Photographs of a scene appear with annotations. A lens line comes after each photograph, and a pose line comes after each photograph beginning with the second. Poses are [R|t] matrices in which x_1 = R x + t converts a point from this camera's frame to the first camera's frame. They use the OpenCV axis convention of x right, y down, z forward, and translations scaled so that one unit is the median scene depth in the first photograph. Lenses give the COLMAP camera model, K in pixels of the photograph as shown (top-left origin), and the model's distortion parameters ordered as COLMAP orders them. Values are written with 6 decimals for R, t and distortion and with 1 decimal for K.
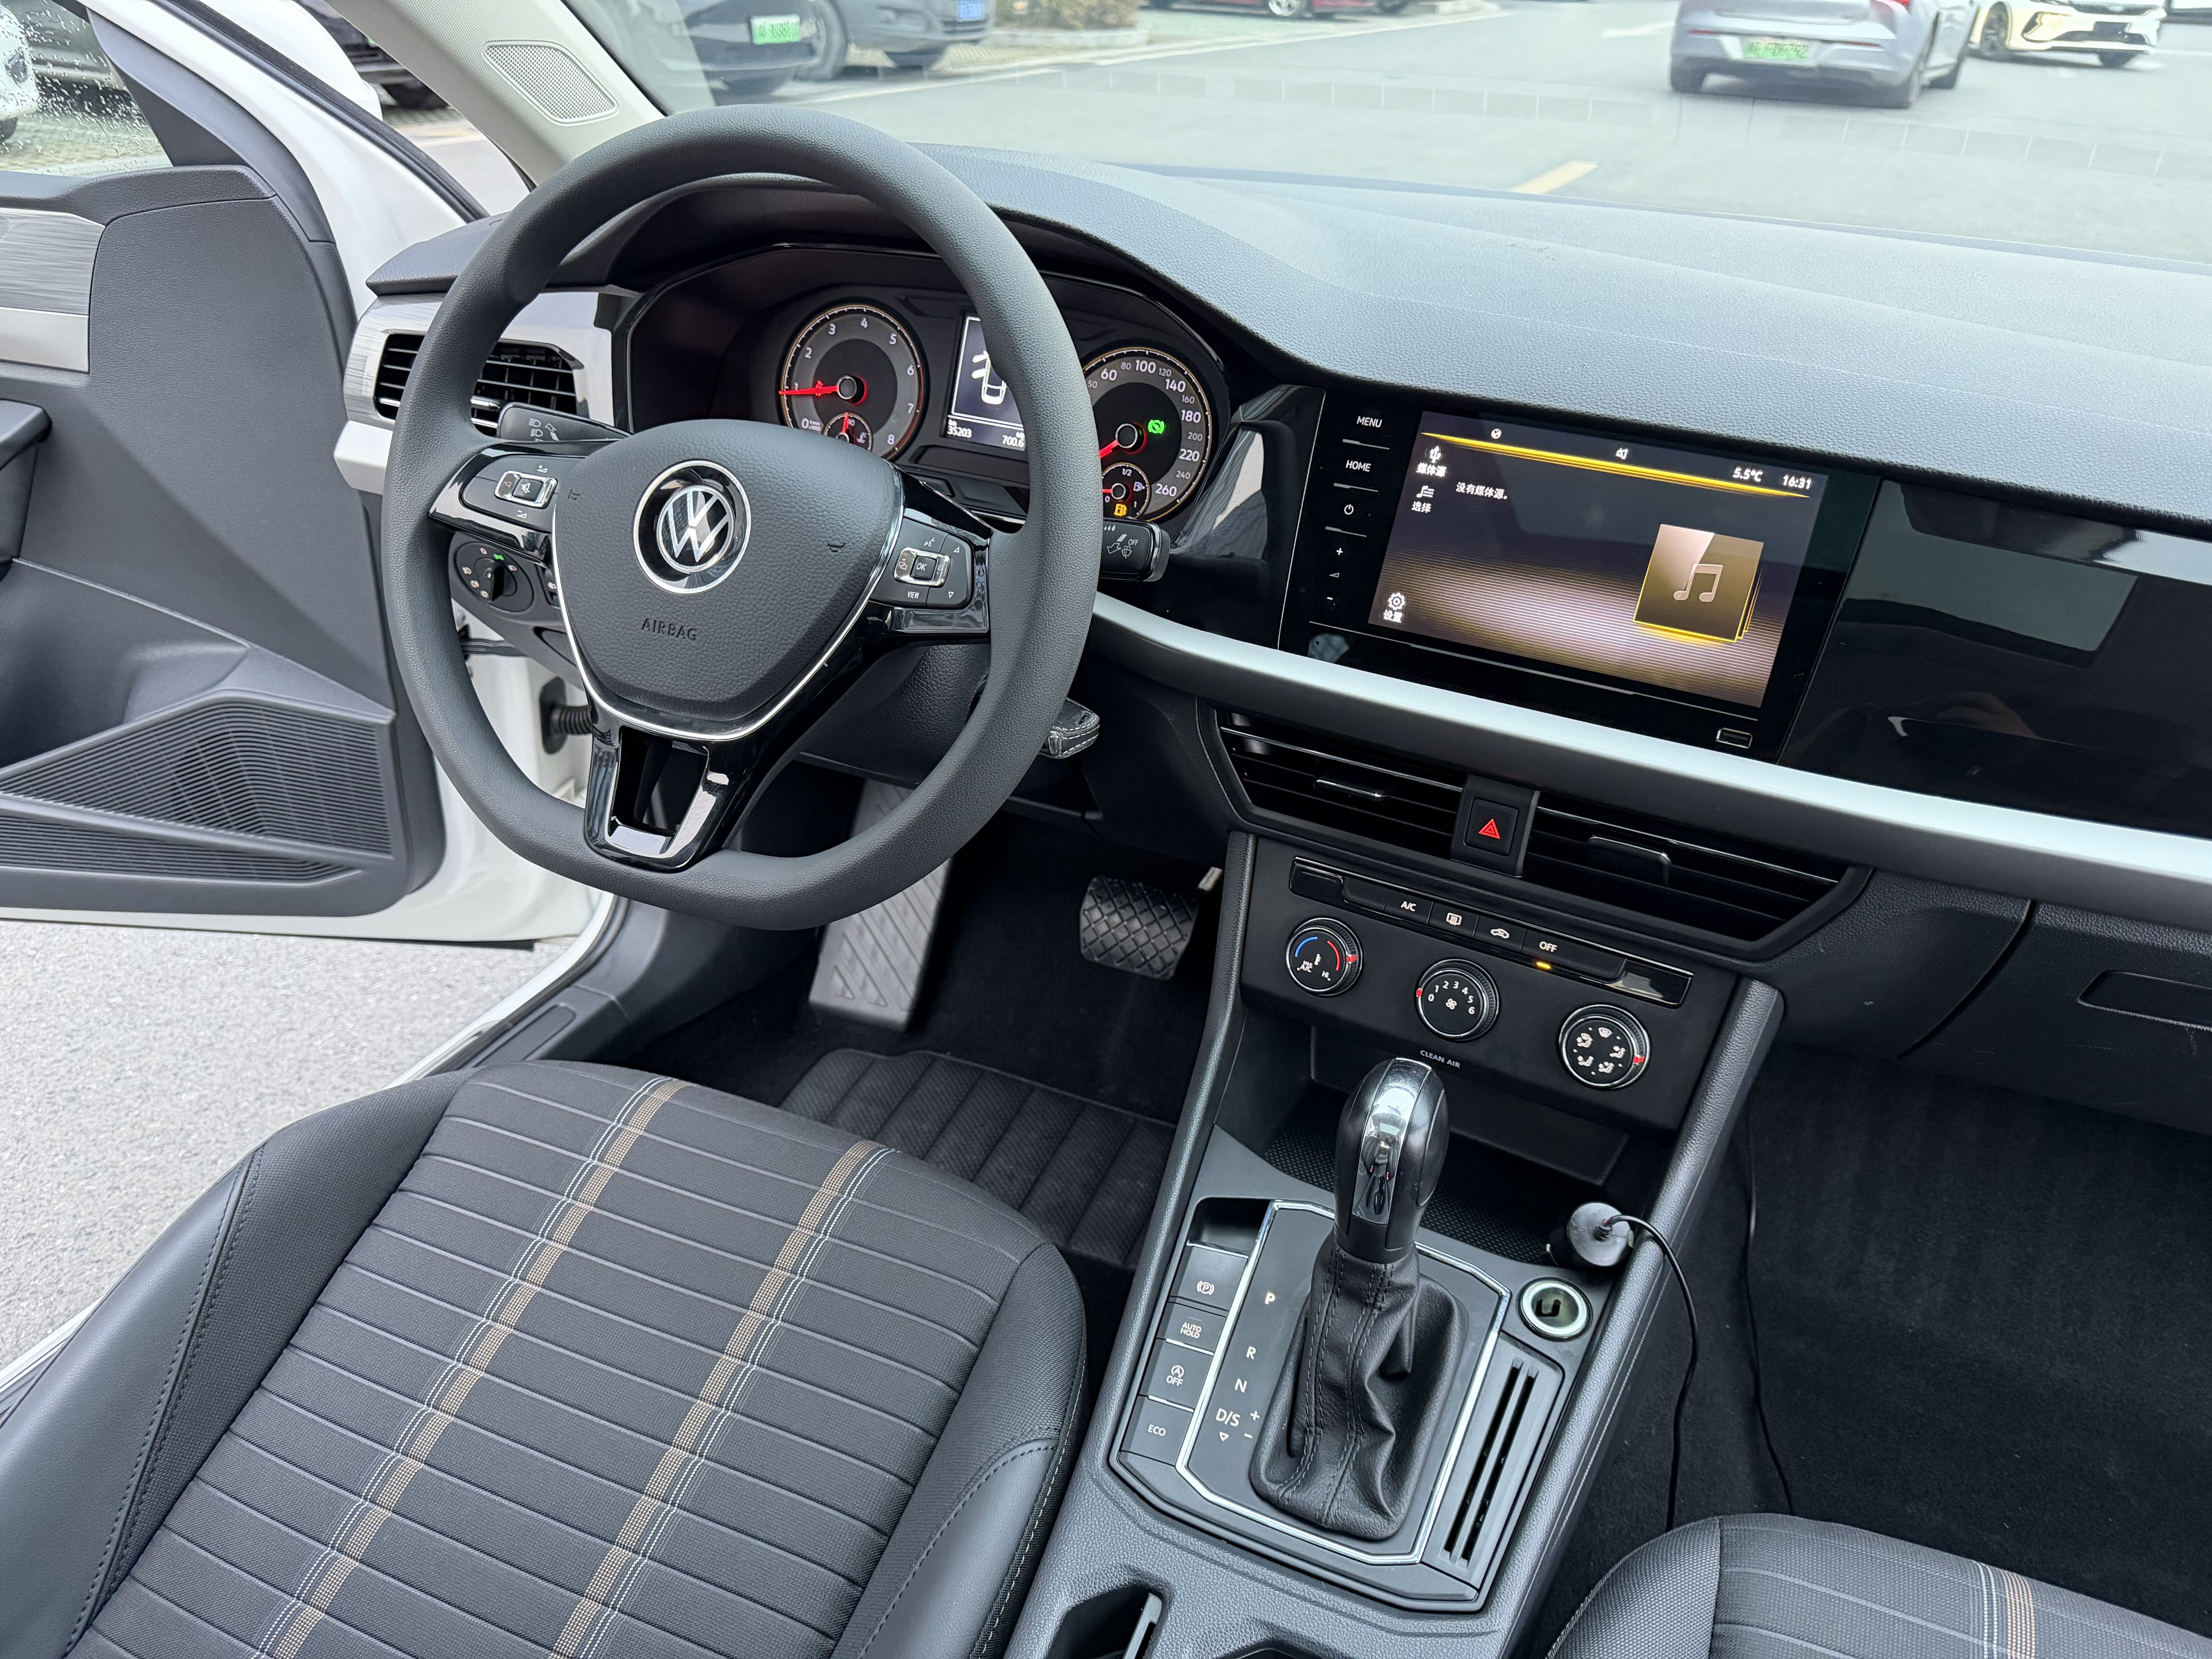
lens RADIAL K [[1553.0, 0, 1119.3], [0, 1553.0, 833.9], [0, 0, 1]] dist [0.090508, -0.139871]
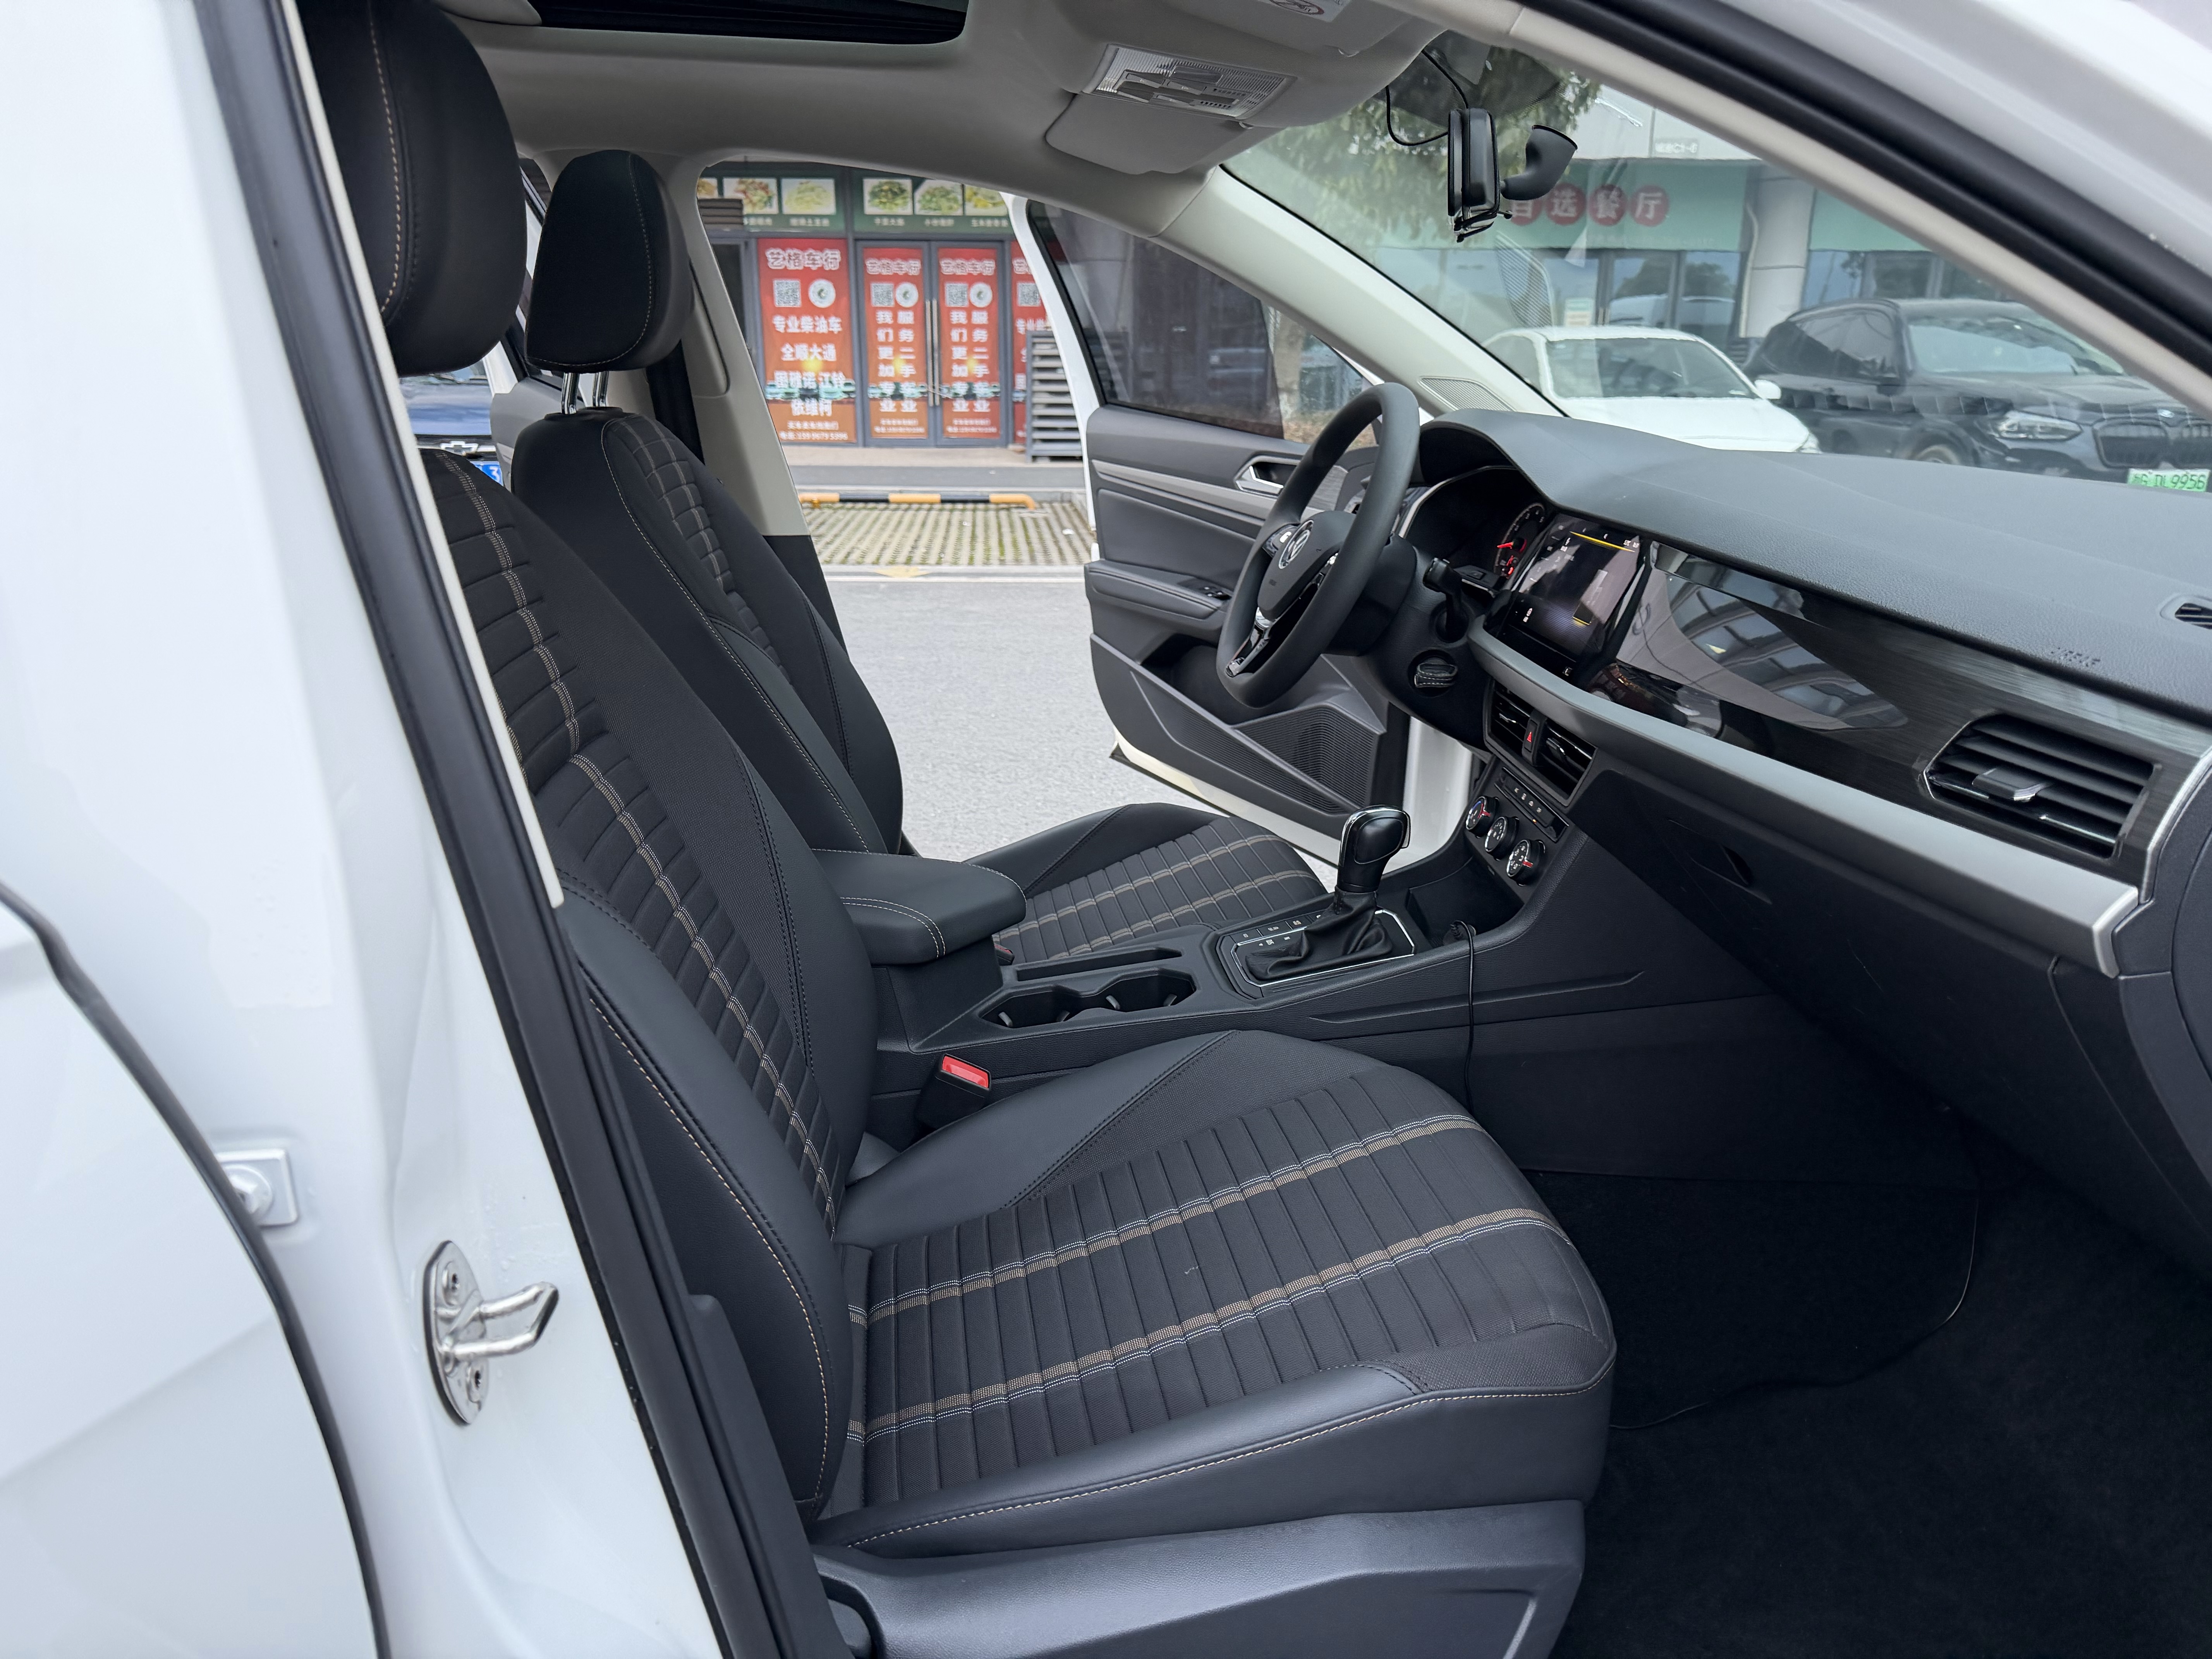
lens RADIAL K [[1568.4, 0, 1098.6], [0, 1568.4, 841.5], [0, 0, 1]] dist [0.067108, -0.087679]
pose [[0.495935, 0.218231, -0.840490, 1.587452], [-0.426424, 0.904367, -0.016797, 0.358740], [0.756446, 0.366736, 0.541566, -0.337059]]
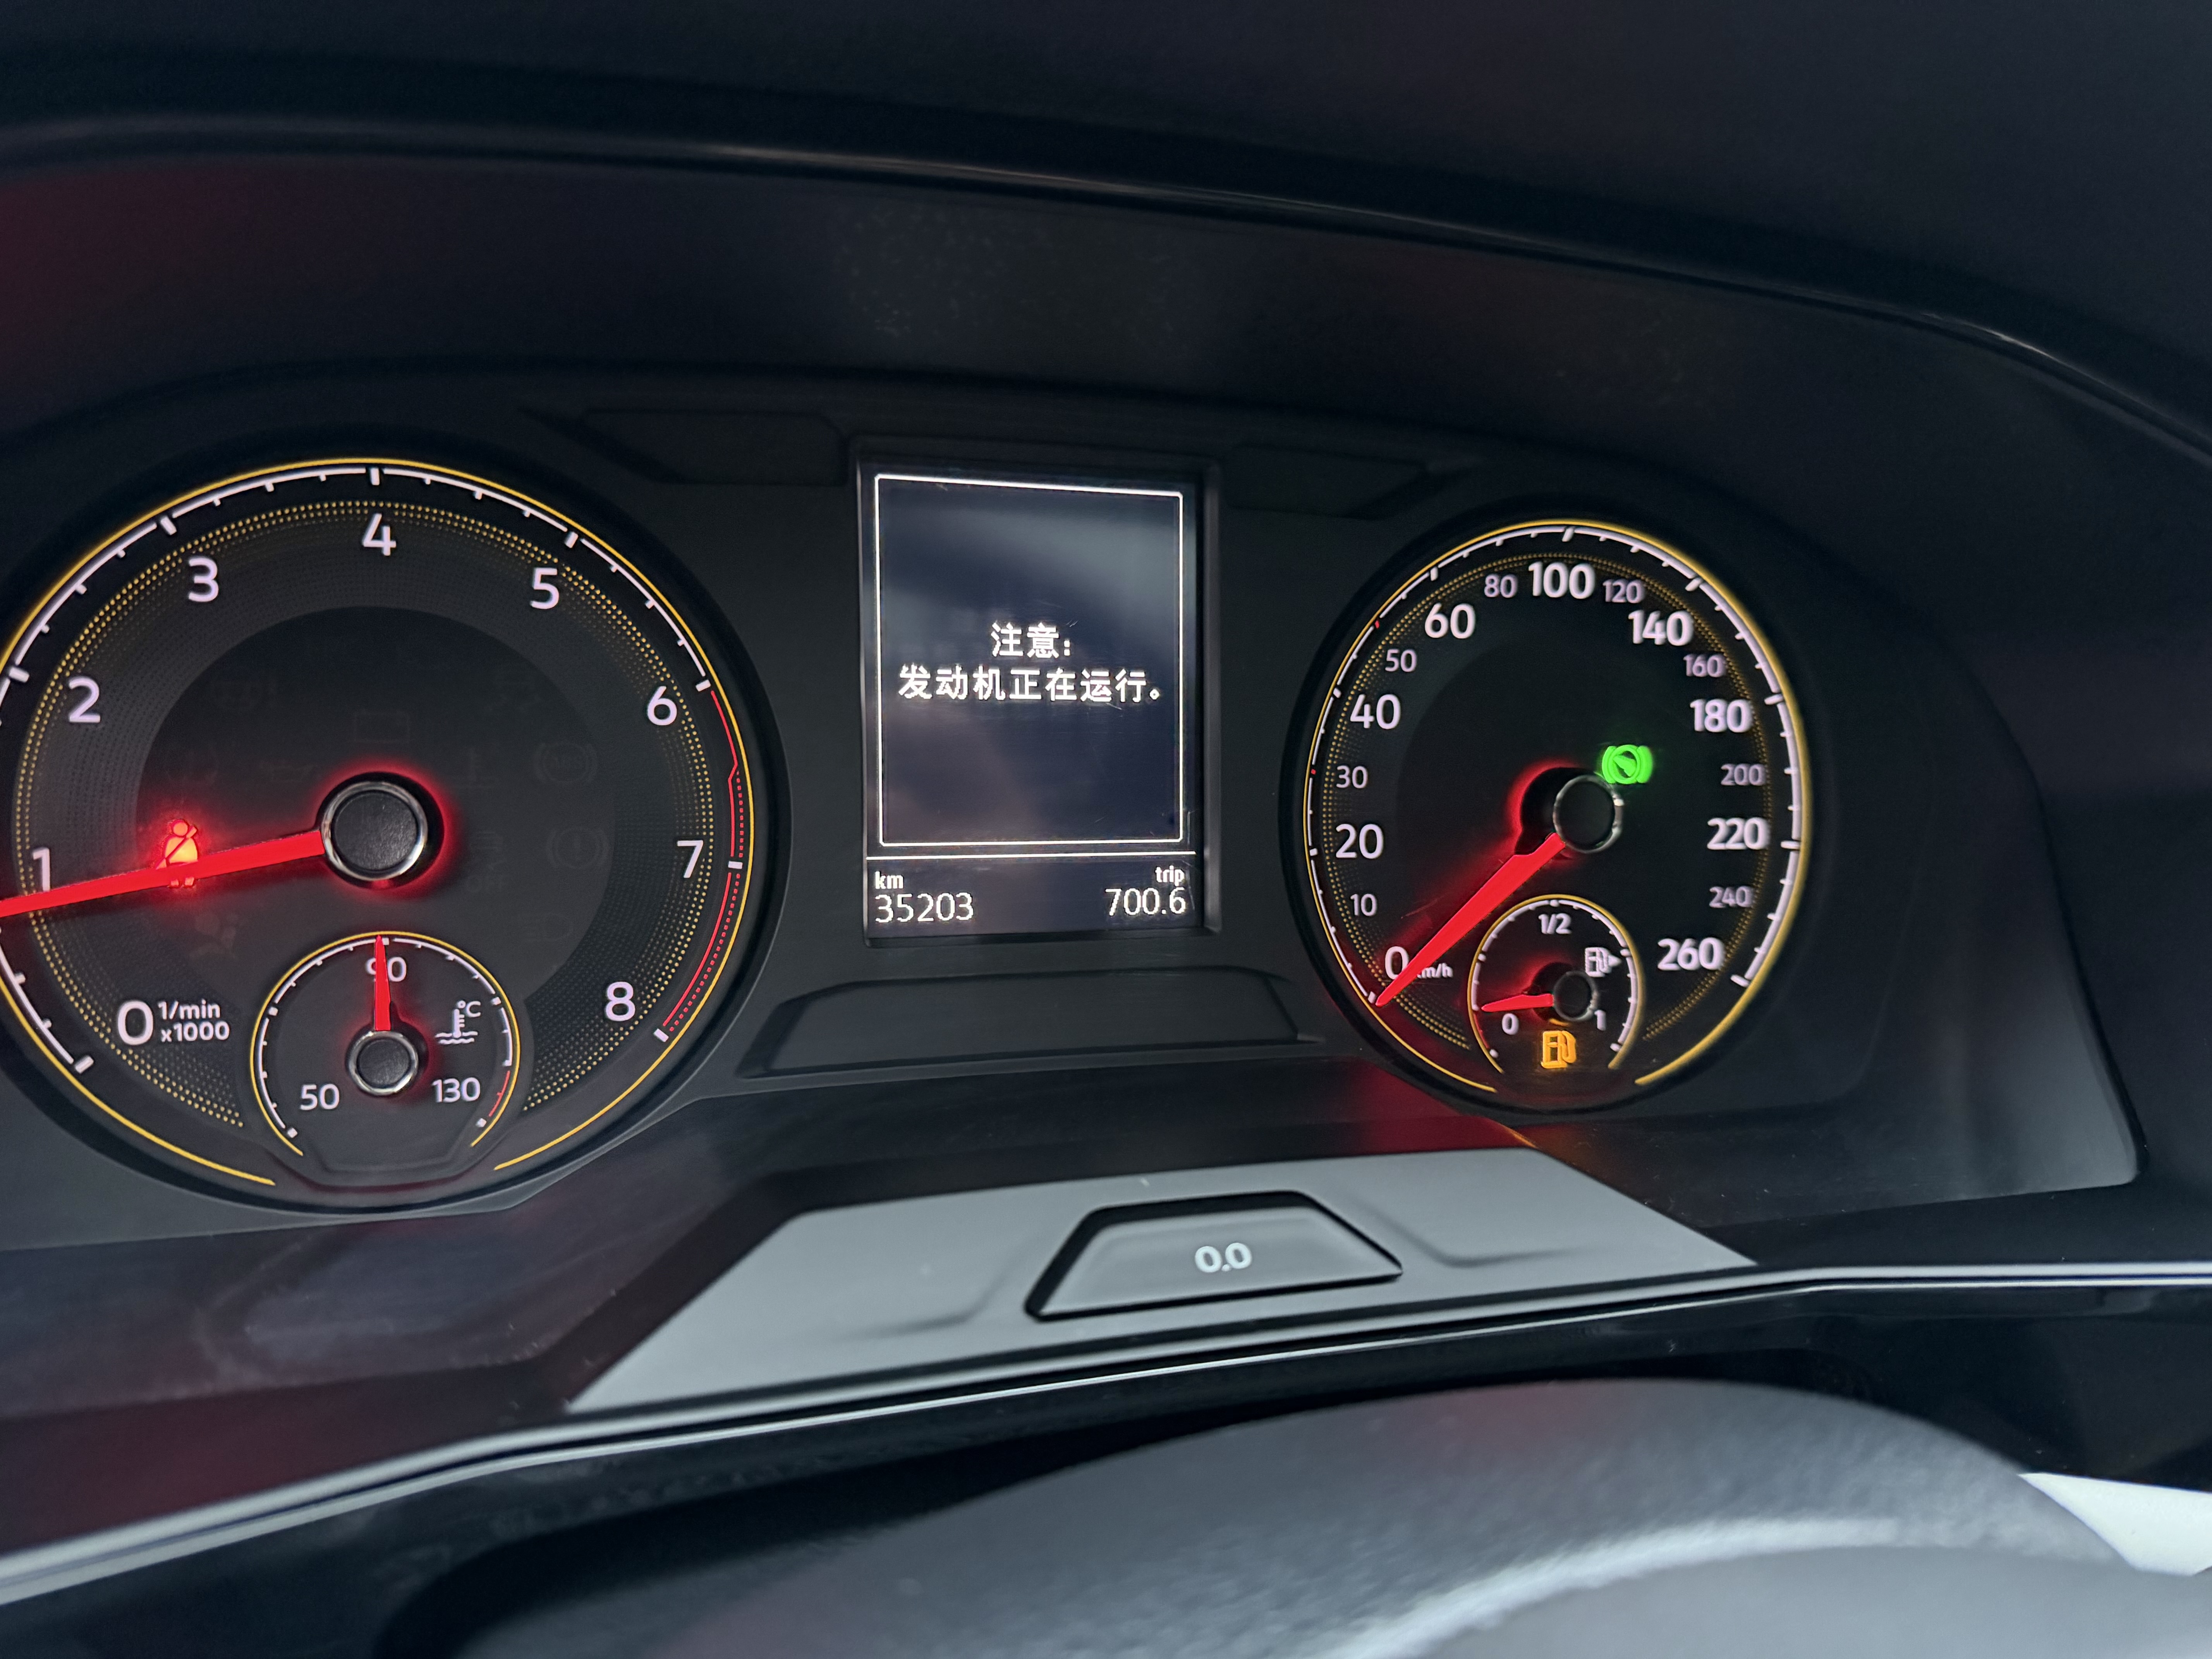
lens RADIAL K [[1568.4, 0, 1098.6], [0, 1568.4, 841.5], [0, 0, 1]] dist [0.067108, -0.087679]
pose [[0.754357, -0.221420, 0.617995, -0.296355], [0.256144, 0.966059, 0.033463, -0.337702], [-0.604429, 0.133053, 0.785469, 0.979700]]
